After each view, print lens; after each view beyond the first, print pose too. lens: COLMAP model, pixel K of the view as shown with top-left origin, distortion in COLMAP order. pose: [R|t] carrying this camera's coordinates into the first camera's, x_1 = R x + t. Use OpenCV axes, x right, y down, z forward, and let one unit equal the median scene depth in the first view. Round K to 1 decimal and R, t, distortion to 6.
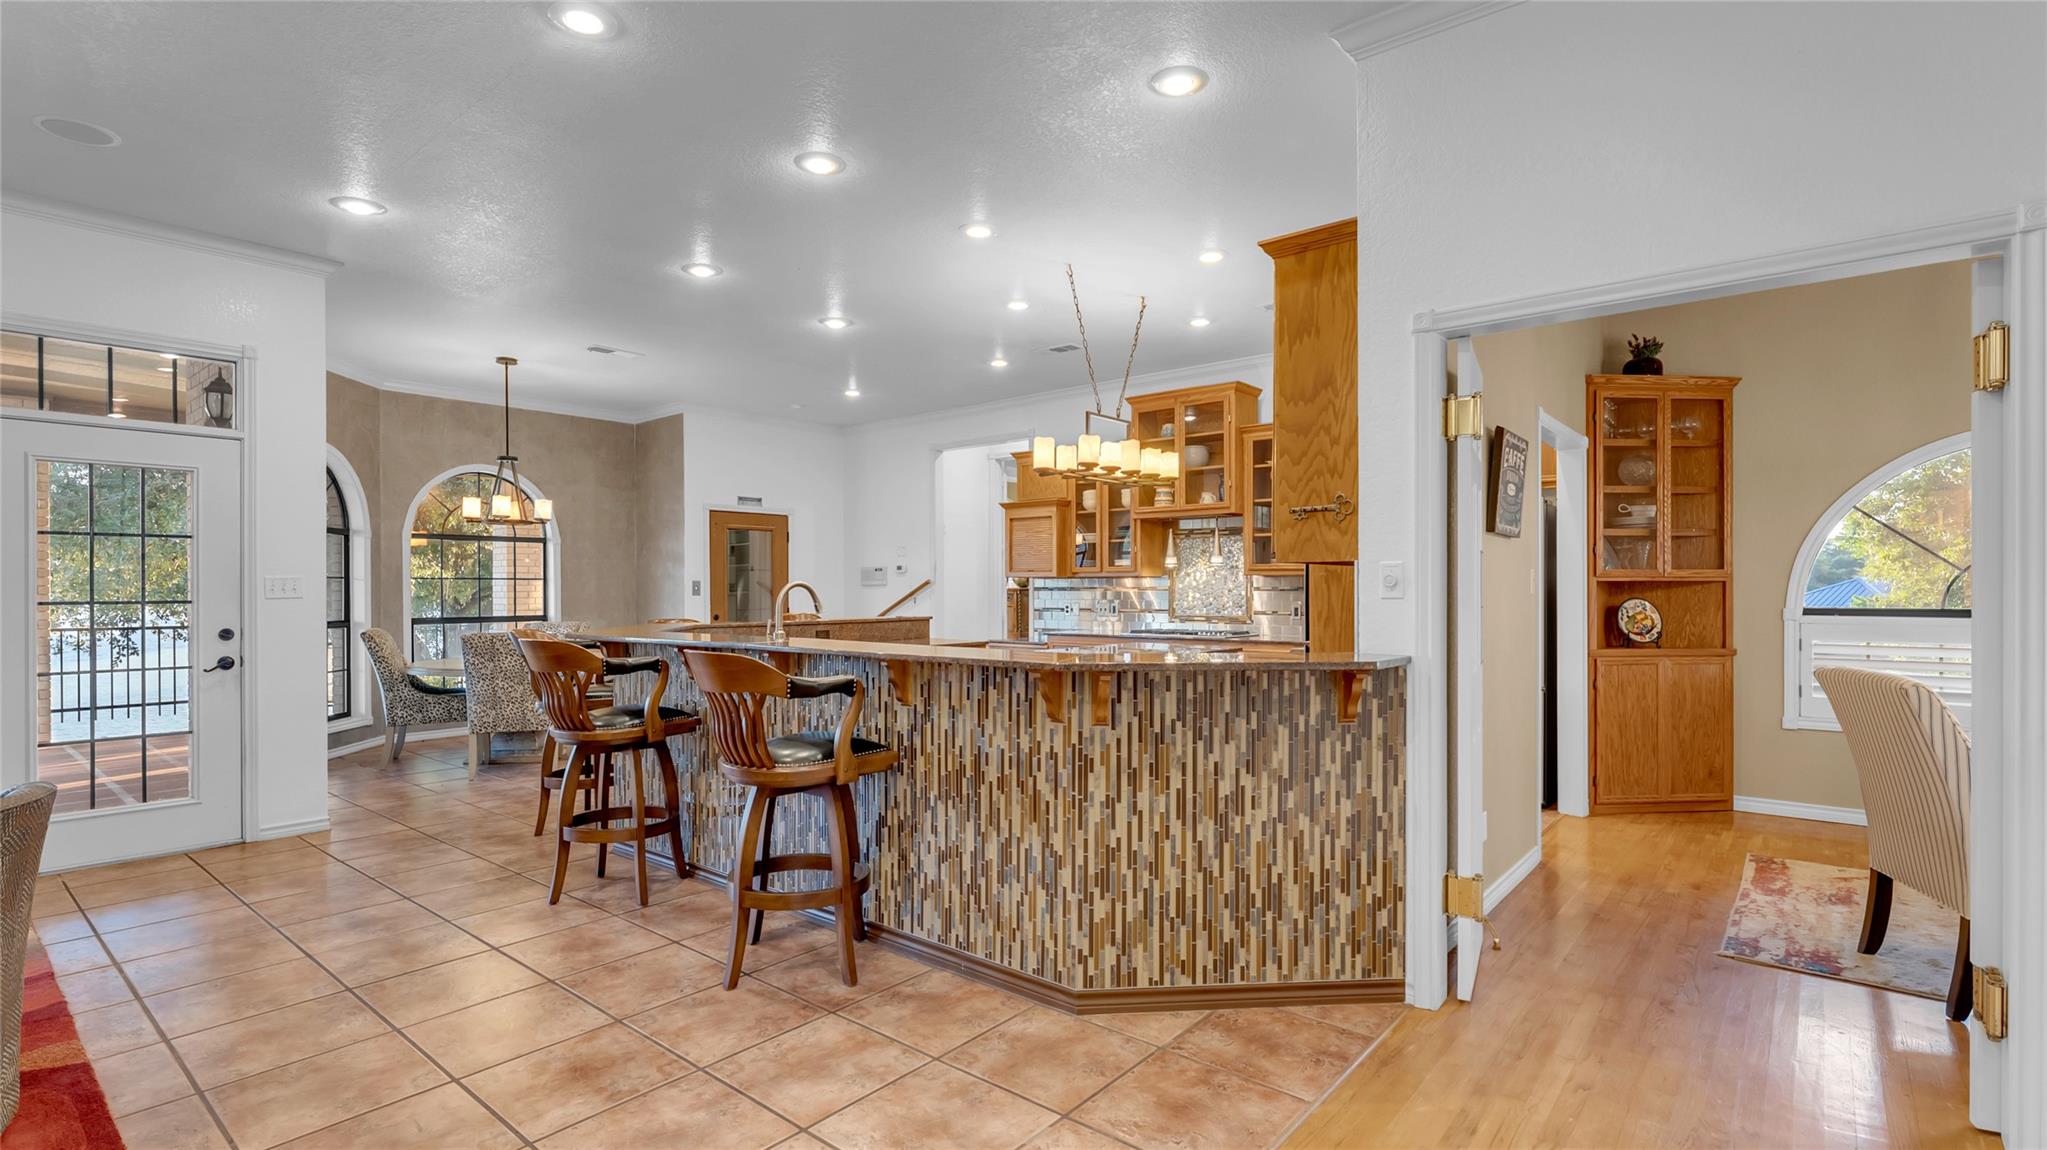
lens RADIAL K [[954.7, 0, 1023.5], [0, 954.7, 575.0], [0, 0, 1]] dist [-0.001692, -0.000309]
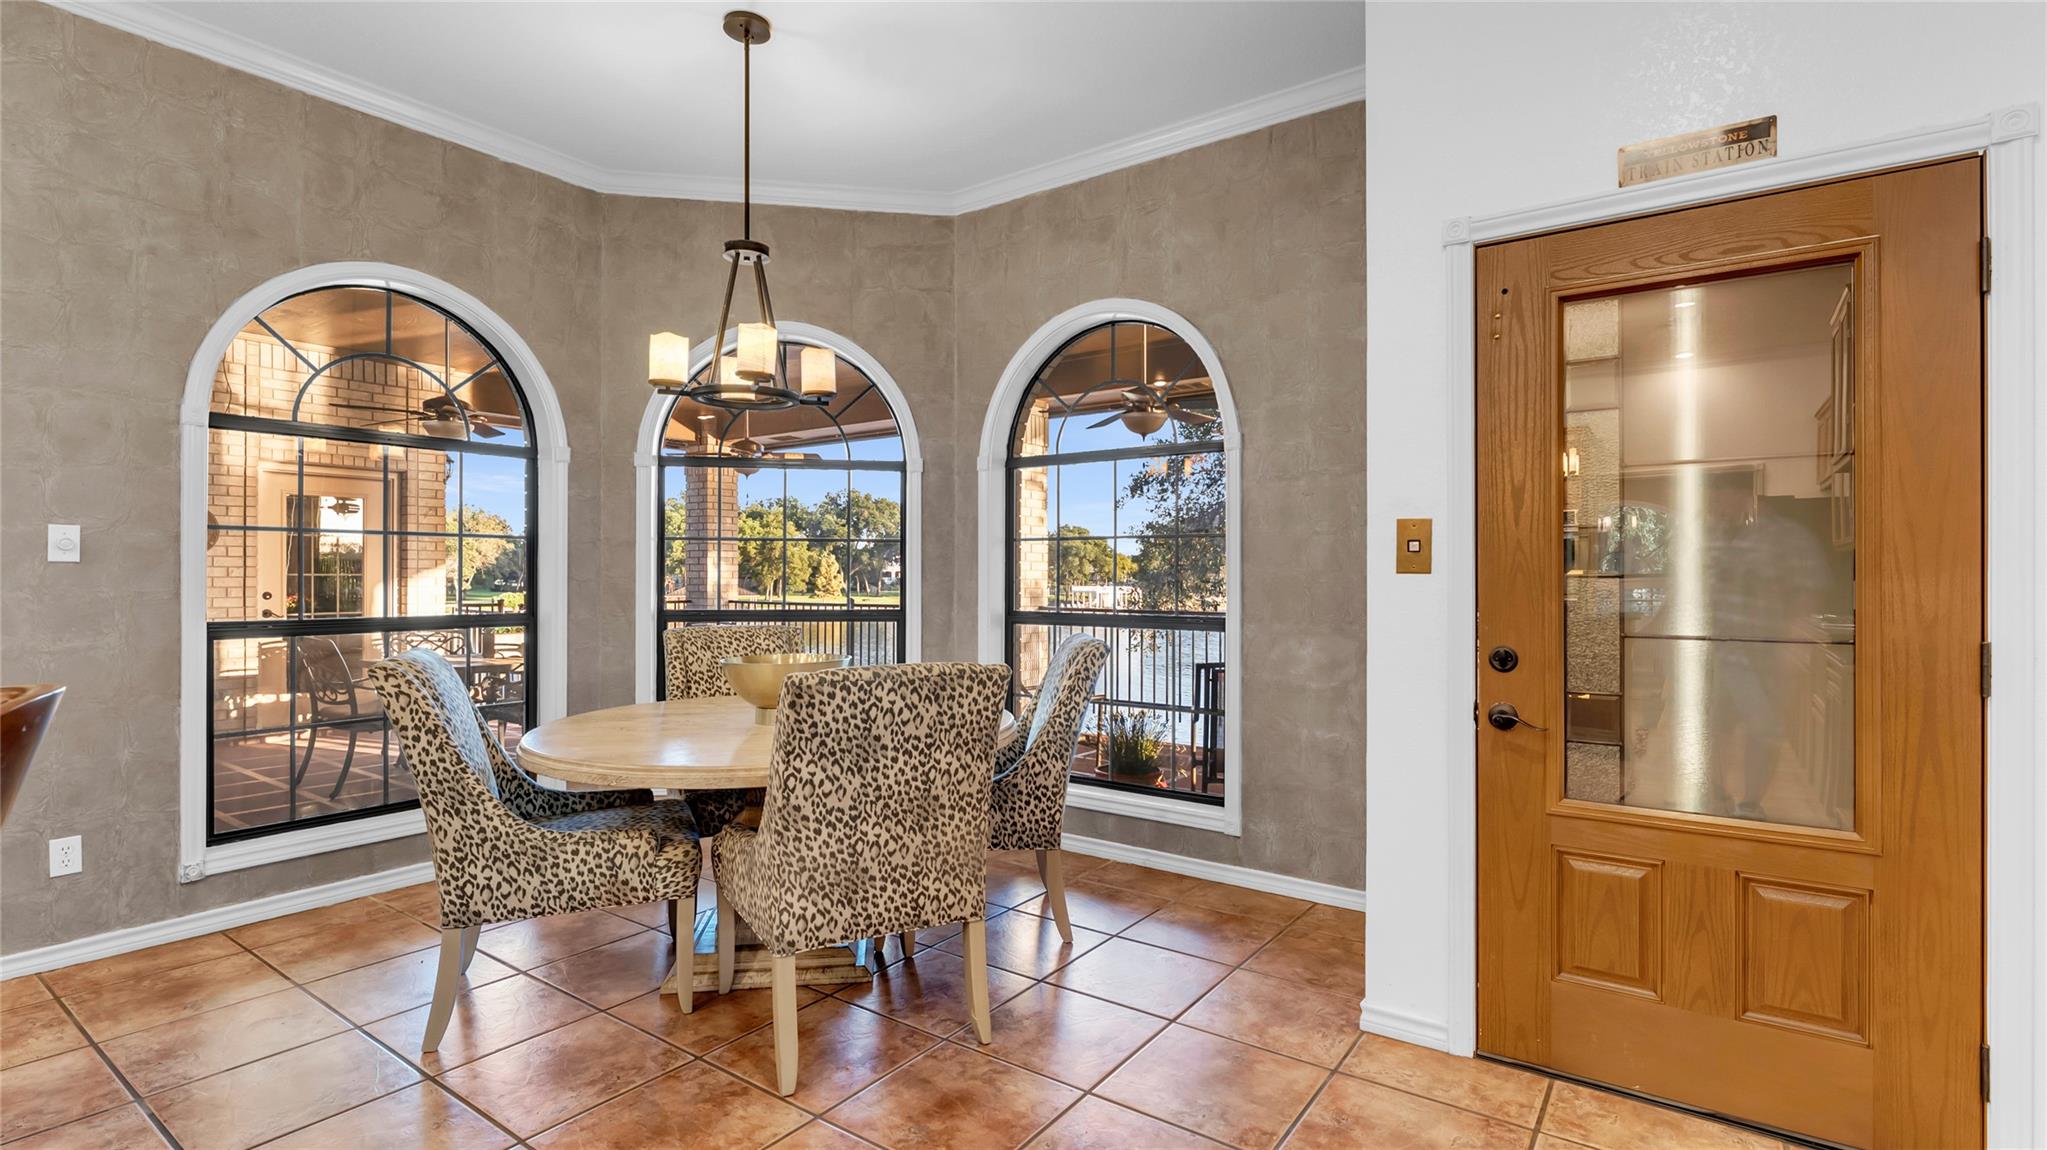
lens RADIAL K [[954.7, 0, 1023.5], [0, 954.7, 575.0], [0, 0, 1]] dist [-0.001692, -0.000309]
pose [[0.073674, 0.004070, -0.997274, -0.081315], [0.013990, 0.999889, 0.005114, 0.019126], [0.997184, -0.014328, 0.073609, 0.886294]]
